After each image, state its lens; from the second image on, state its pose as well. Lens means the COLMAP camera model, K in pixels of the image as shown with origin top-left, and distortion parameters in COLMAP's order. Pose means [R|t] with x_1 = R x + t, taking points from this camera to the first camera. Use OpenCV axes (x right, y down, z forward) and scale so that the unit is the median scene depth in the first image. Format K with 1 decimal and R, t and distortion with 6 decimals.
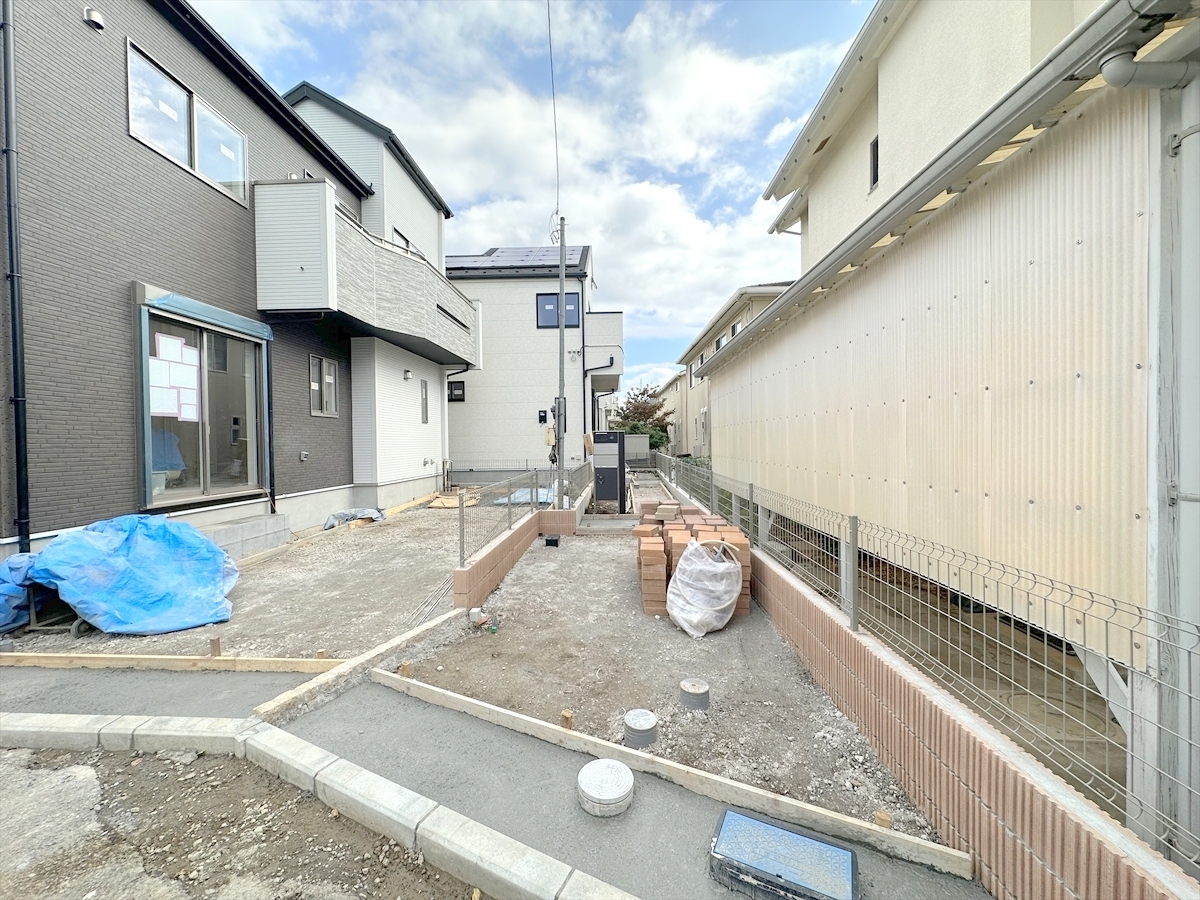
lens RADIAL K [[477.3, 0, 599.8], [0, 477.3, 451.7], [0, 0, 1]] dist [-0.000756, -0.000130]
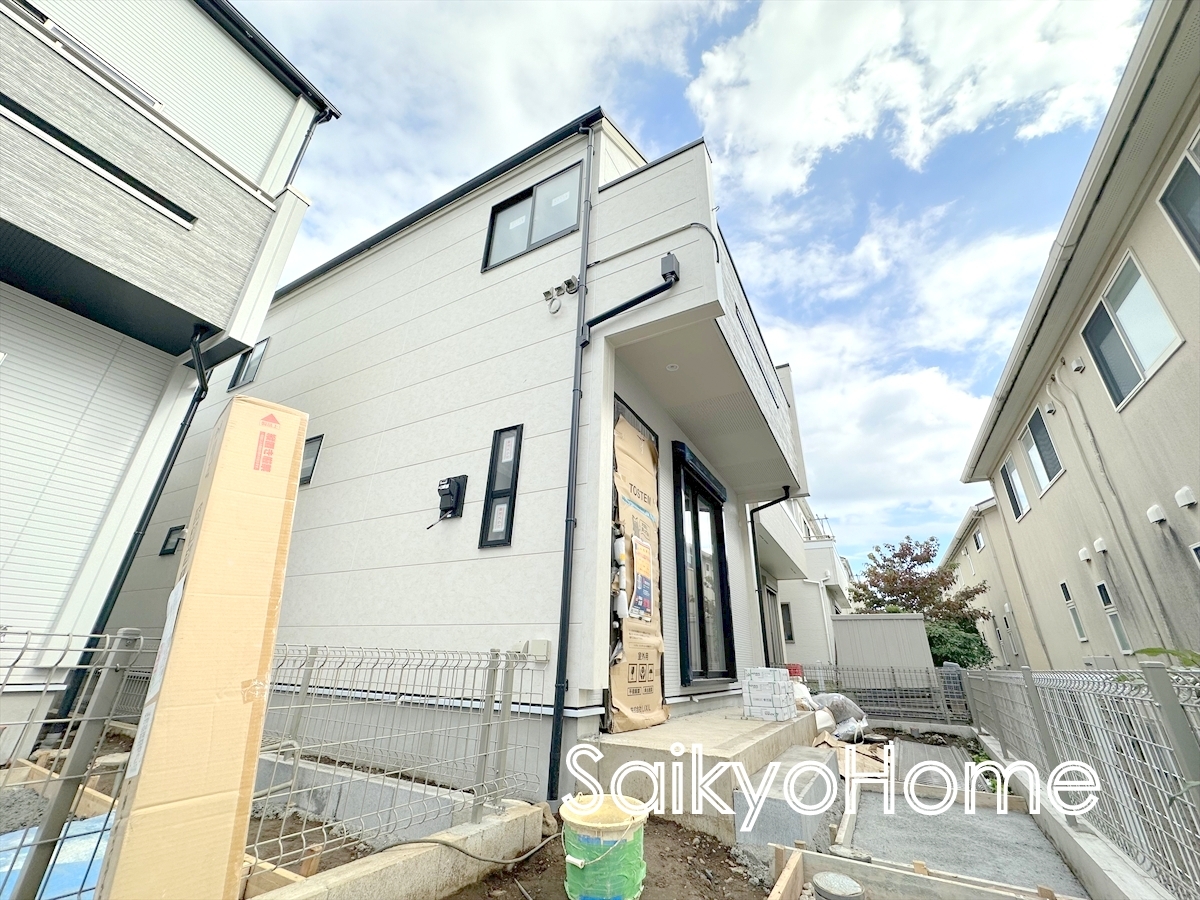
lens RADIAL K [[477.3, 0, 598.1], [0, 477.3, 453.2], [0, 0, 1]] dist [-0.000756, -0.000130]
pose [[0.883790, -0.152278, -0.442410, 0.103835], [-0.047712, 0.911295, -0.408980, 0.019221], [0.465444, 0.382561, 0.798128, 0.891309]]
